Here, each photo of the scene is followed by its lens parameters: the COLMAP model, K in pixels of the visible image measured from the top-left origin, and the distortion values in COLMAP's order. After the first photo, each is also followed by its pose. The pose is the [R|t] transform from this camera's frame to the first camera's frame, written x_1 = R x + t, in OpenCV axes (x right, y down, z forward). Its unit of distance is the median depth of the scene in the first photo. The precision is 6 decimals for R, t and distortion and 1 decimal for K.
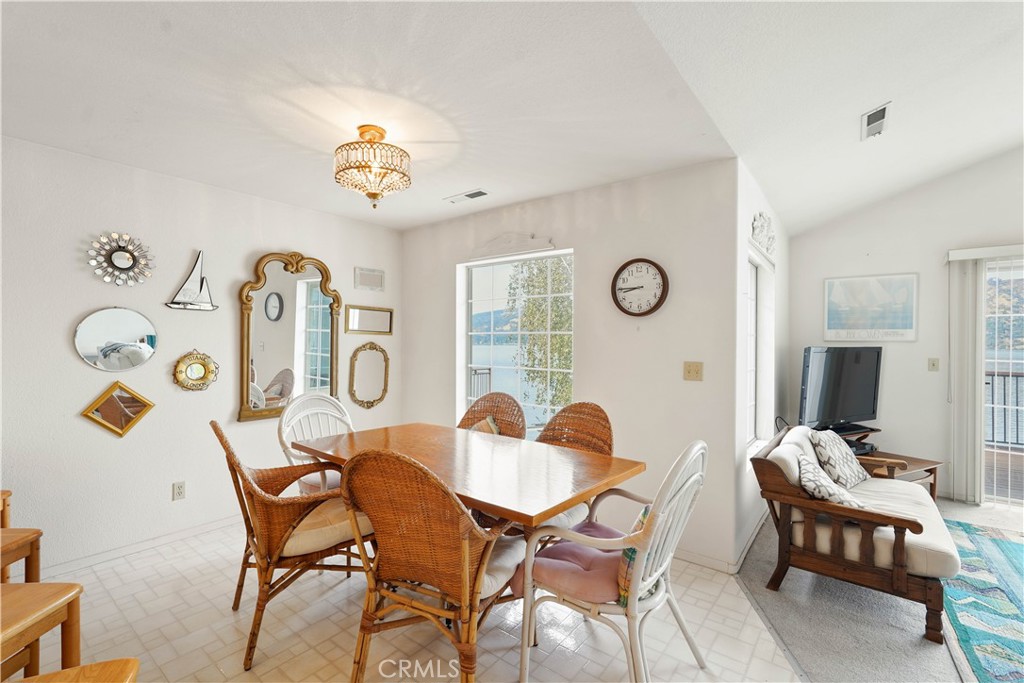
lens RADIAL K [[453.8, 0, 508.1], [0, 453.8, 344.1], [0, 0, 1]] dist [-0.002707, -0.000150]
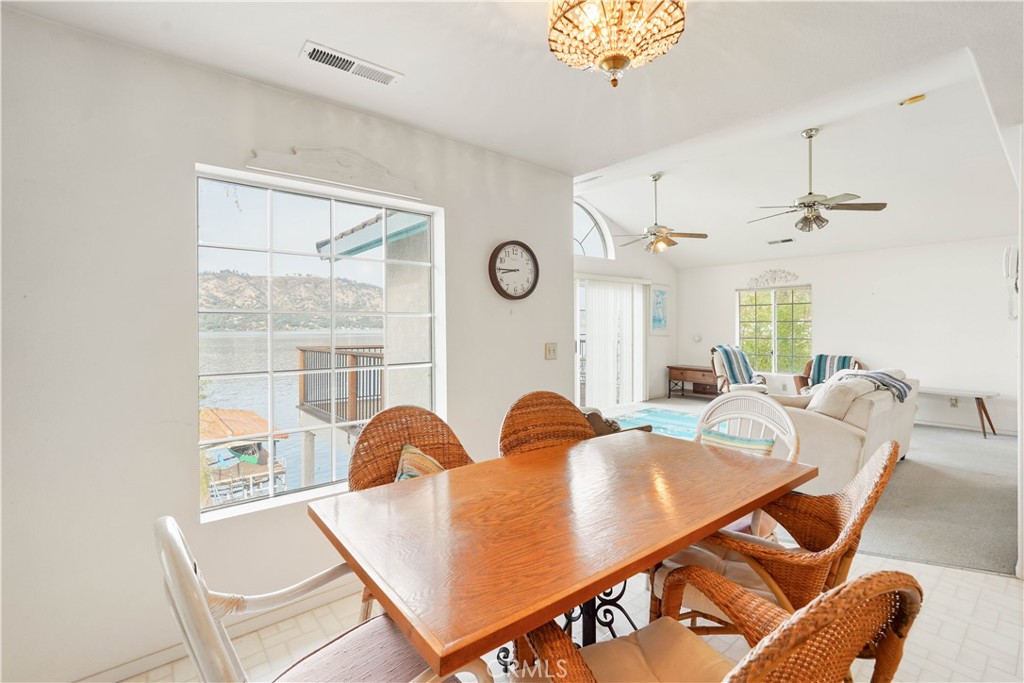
lens RADIAL K [[454.2, 0, 512.0], [0, 454.2, 341.5], [0, 0, 1]] dist [-0.008191, 0.000342]
pose [[0.201454, -0.036640, 0.978812, -0.677119], [0.018893, 0.999260, 0.033517, -0.003777], [-0.979316, 0.011740, 0.201997, 0.800481]]
